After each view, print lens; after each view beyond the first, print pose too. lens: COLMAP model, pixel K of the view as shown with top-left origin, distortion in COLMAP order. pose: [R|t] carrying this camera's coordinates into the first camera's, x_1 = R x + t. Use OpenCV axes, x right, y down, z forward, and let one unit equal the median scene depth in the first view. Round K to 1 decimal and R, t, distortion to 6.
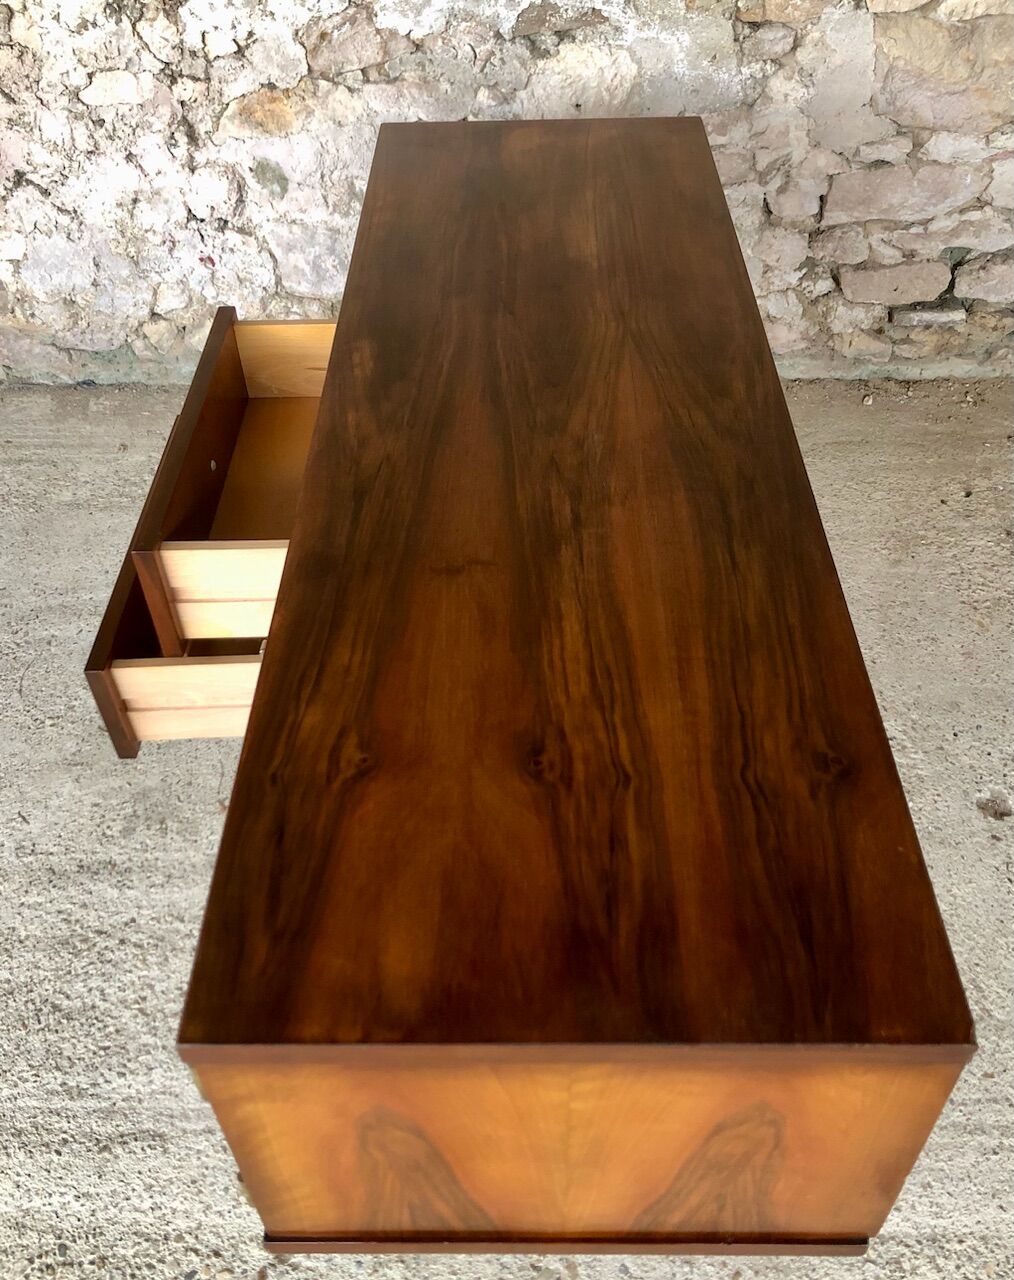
lens RADIAL K [[1172.5, 0, 498.9], [0, 1172.5, 594.0], [0, 0, 1]] dist [0.012206, 0.000000]
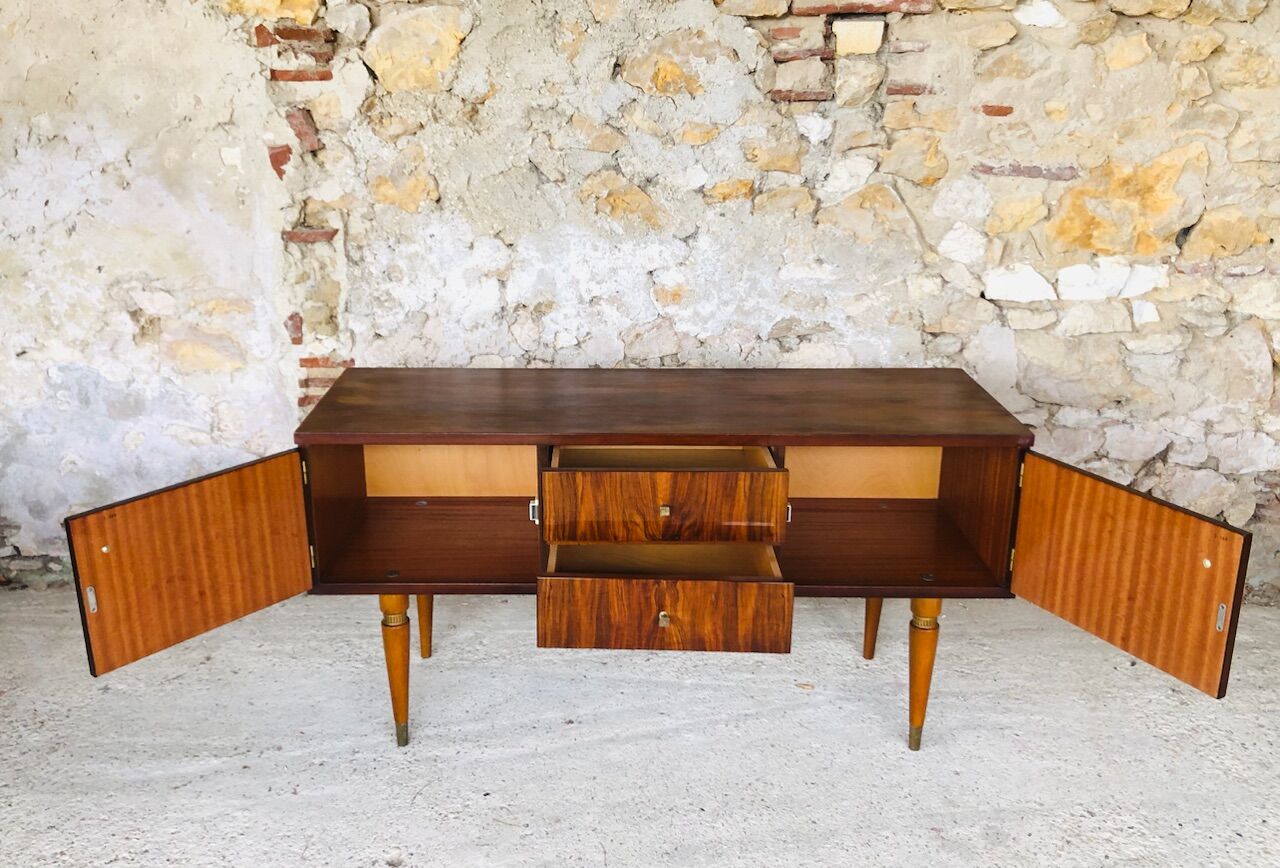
lens RADIAL K [[1148.0, 0, 584.9], [0, 1148.0, 404.4], [0, 0, 1]] dist [0.043534, -0.068392]
pose [[0.999275, 0.020588, 0.032021, -0.317955], [-0.005398, 0.909267, -0.416178, 0.240295], [-0.037684, 0.415704, 0.908719, -0.313491]]
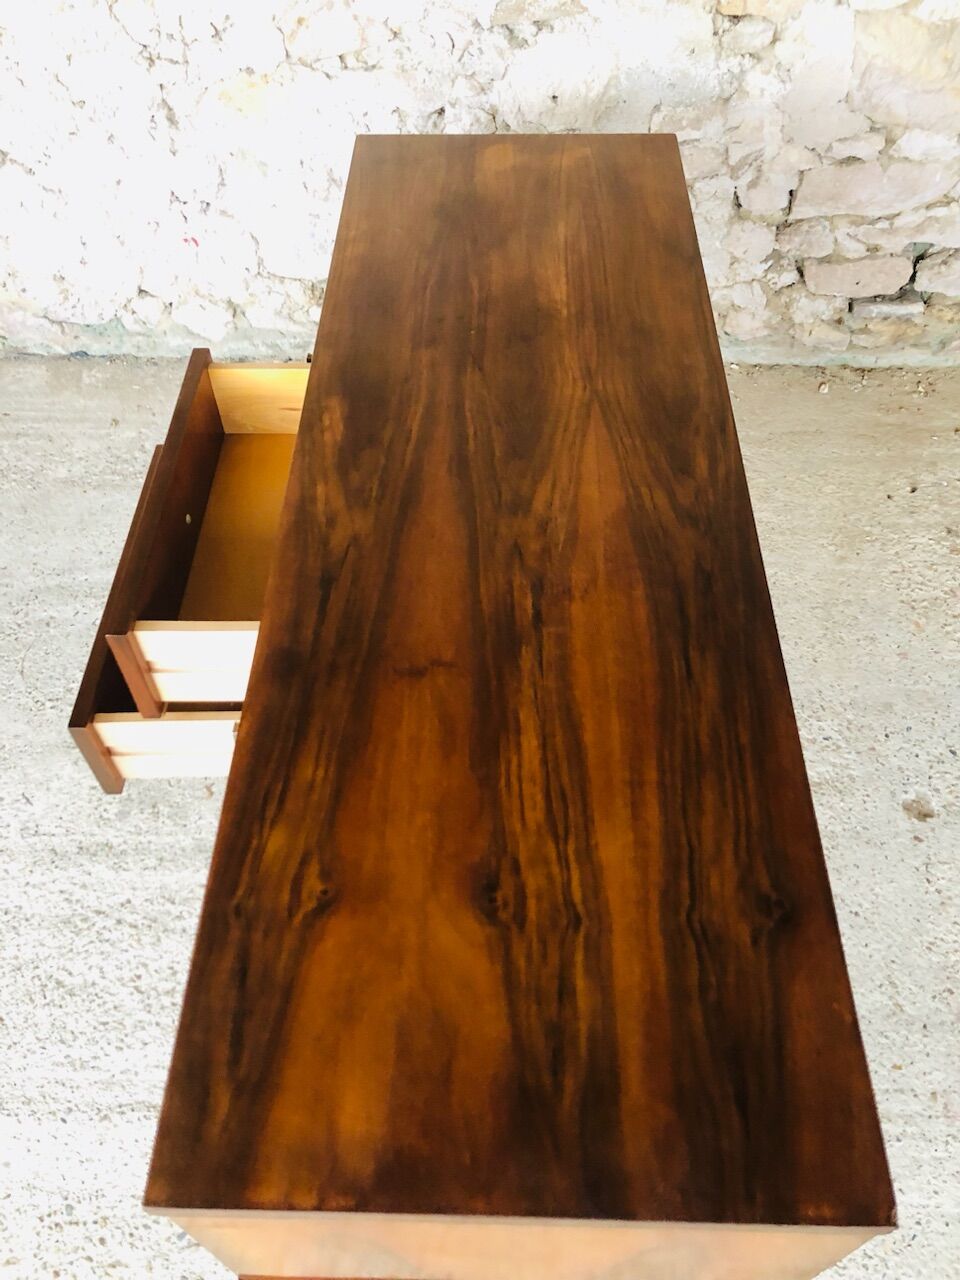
lens RADIAL K [[1056.2, 0, 470.8], [0, 1056.2, 627.0], [0, 0, 1]] dist [0.008691, 0.003814]
pose [[0.999845, 0.017563, -0.001205, 0.005550], [-0.017243, 0.990808, 0.134171, -0.108280], [0.003550, -0.134129, 0.990958, 0.050241]]
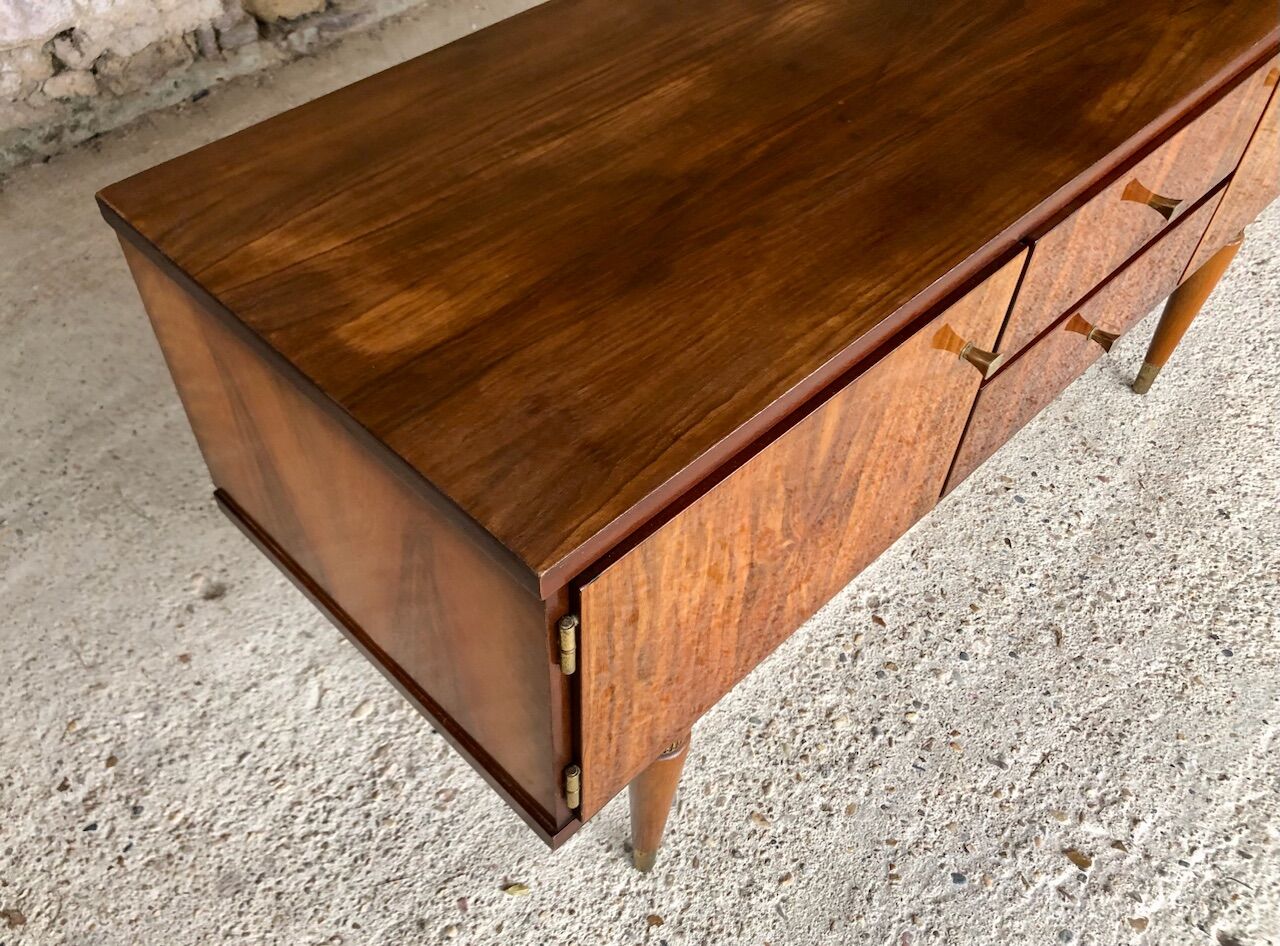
lens RADIAL K [[1114.3, 0, 613.1], [0, 1114.3, 494.4], [0, 0, 1]] dist [0.036610, -0.050831]
pose [[0.668929, -0.528151, 0.523059, -0.679287], [0.478655, 0.844422, 0.240501, 0.050499], [-0.568703, 0.089486, 0.817661, 0.158499]]
